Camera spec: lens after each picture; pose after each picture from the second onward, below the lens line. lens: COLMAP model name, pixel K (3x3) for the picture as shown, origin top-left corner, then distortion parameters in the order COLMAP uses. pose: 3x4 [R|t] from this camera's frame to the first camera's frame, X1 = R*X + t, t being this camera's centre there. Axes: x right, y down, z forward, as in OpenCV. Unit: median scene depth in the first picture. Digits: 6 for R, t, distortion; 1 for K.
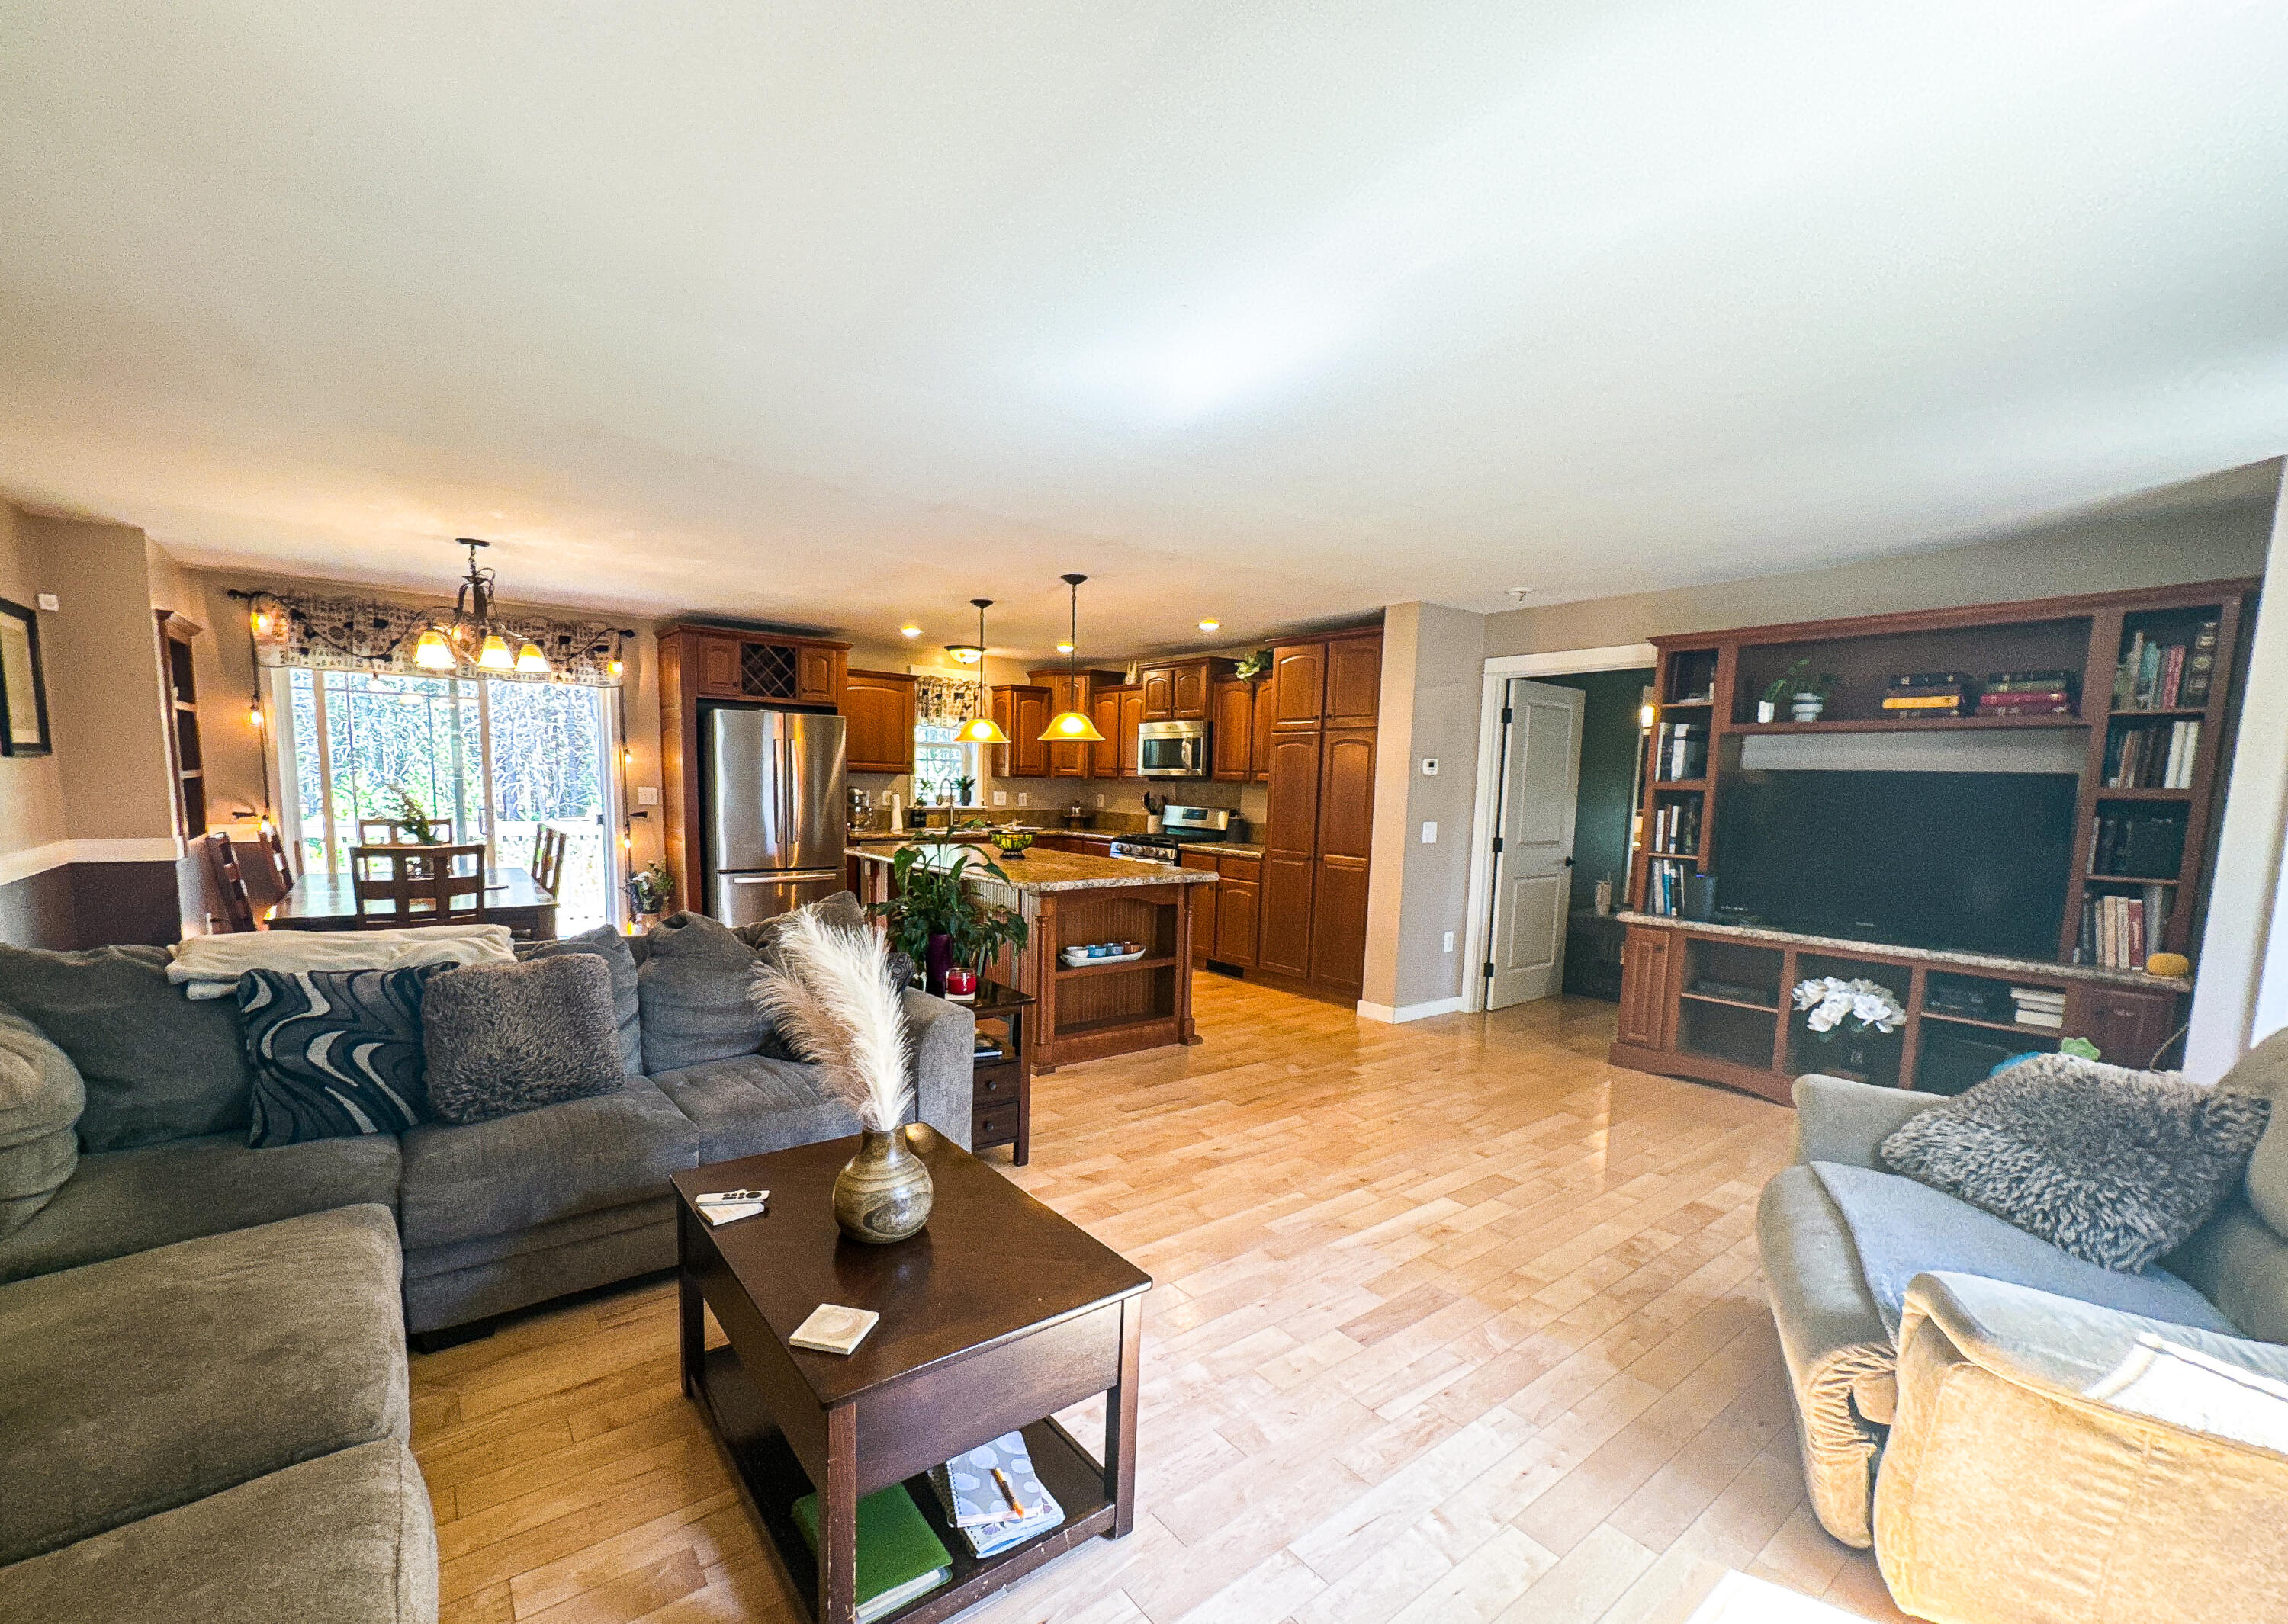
lens RADIAL K [[959.1, 0, 1110.6], [0, 959.1, 905.2], [0, 0, 1]] dist [0.000387, 0.000046]
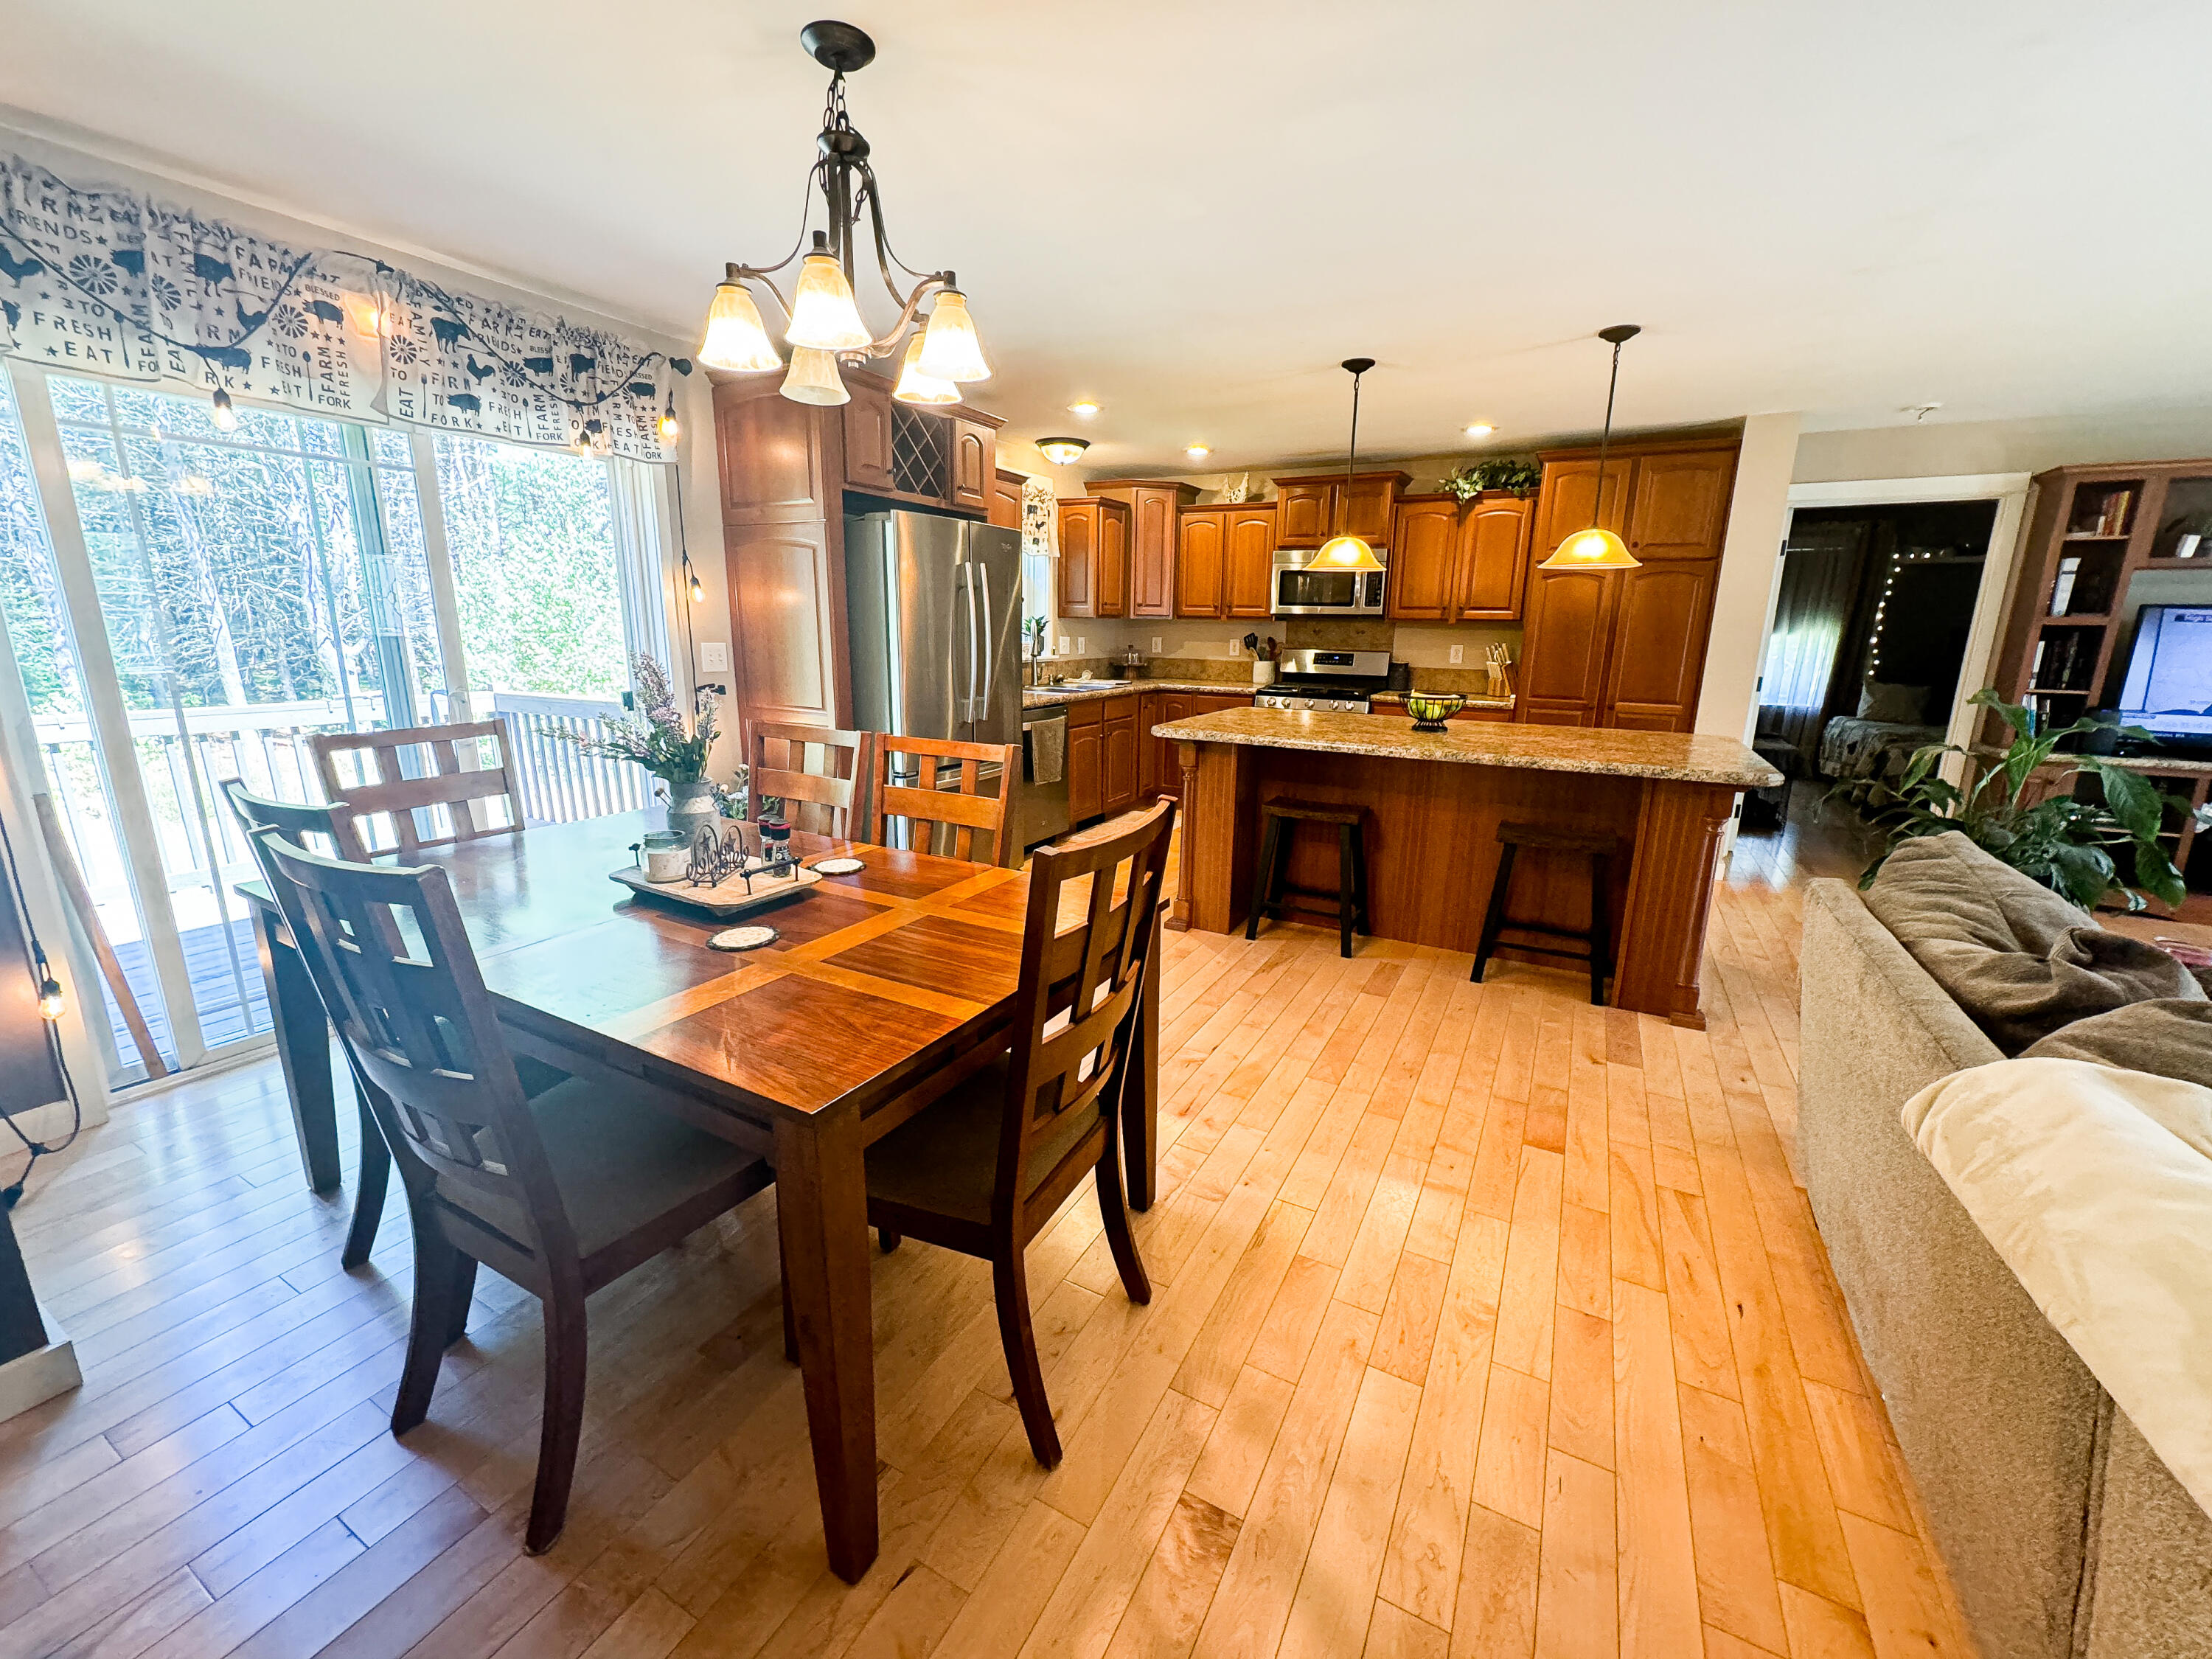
lens RADIAL K [[873.4, 0, 1106.0], [0, 873.4, 829.5], [0, 0, 1]] dist [-0.000230, 0.000140]
pose [[0.907681, -0.109618, 0.405092, -0.570530], [0.063883, 0.990125, 0.124786, -0.068967], [-0.414770, -0.087387, 0.905720, 0.452443]]
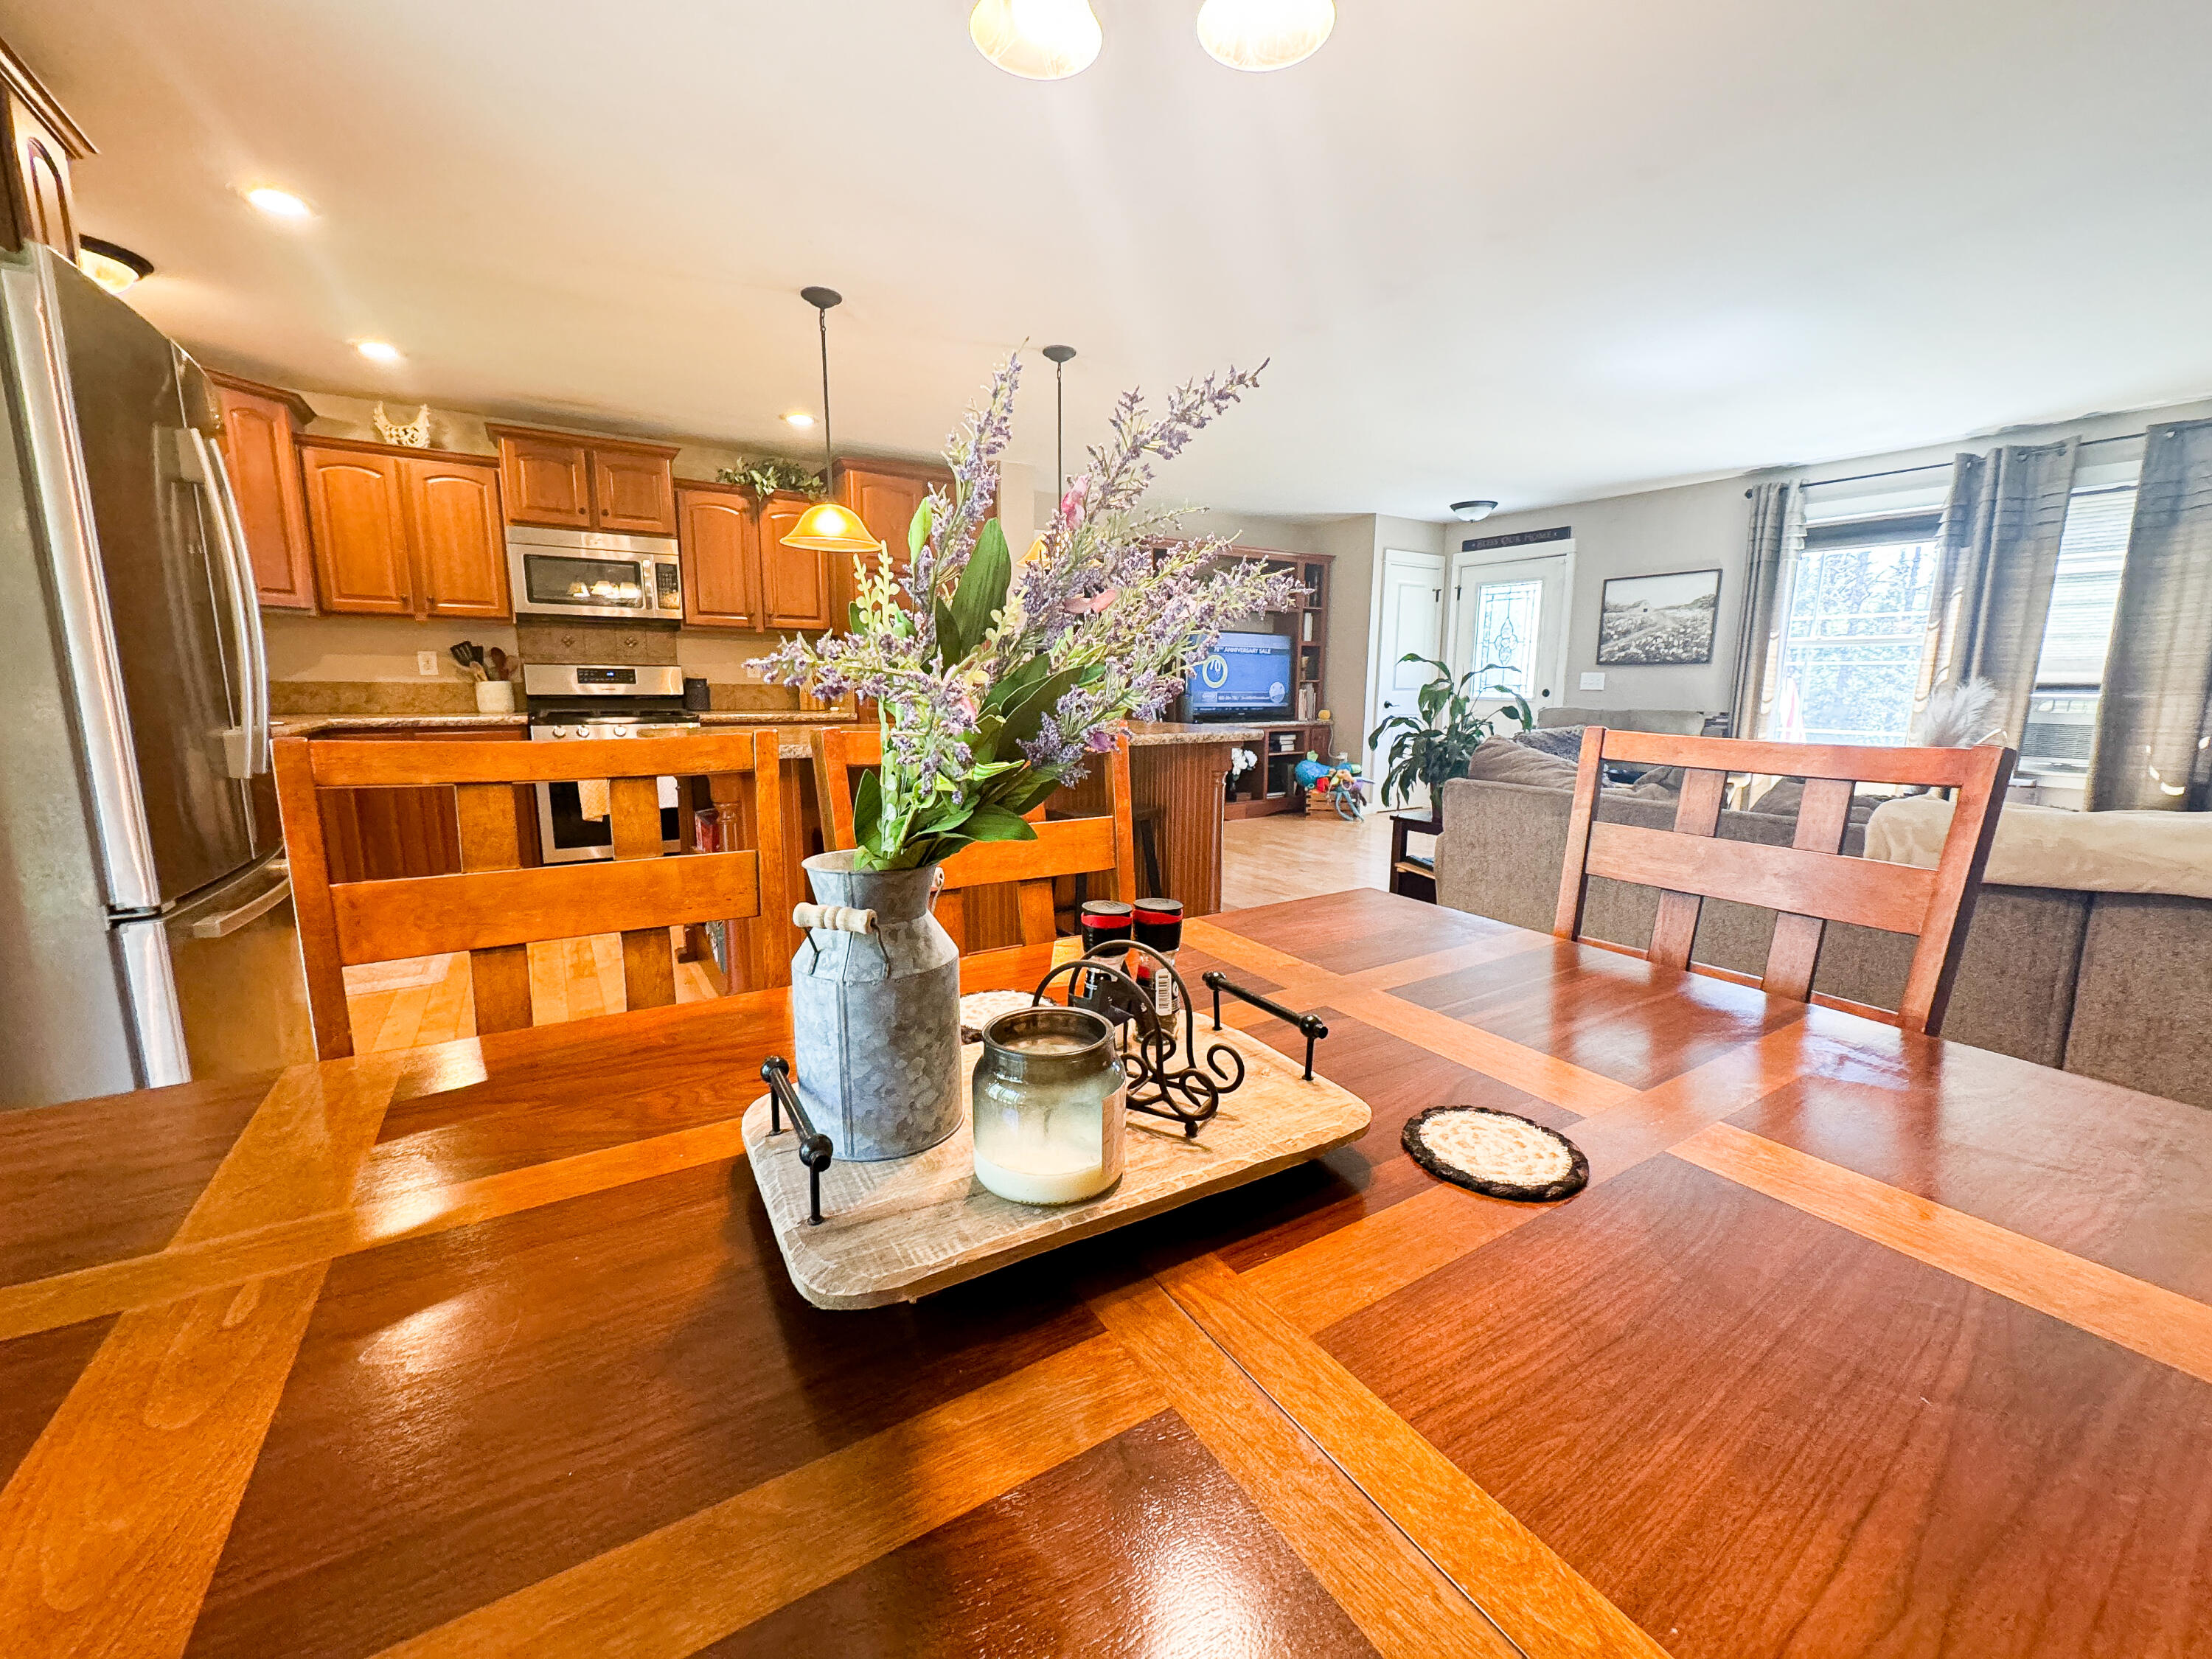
lens RADIAL K [[873.4, 0, 1106.0], [0, 873.4, 829.5], [0, 0, 1]] dist [-0.000230, 0.000140]
pose [[0.076666, -0.192876, 0.978224, -0.667038], [0.123821, 0.975358, 0.182606, -0.073894], [-0.989339, 0.107125, 0.098659, 0.770797]]
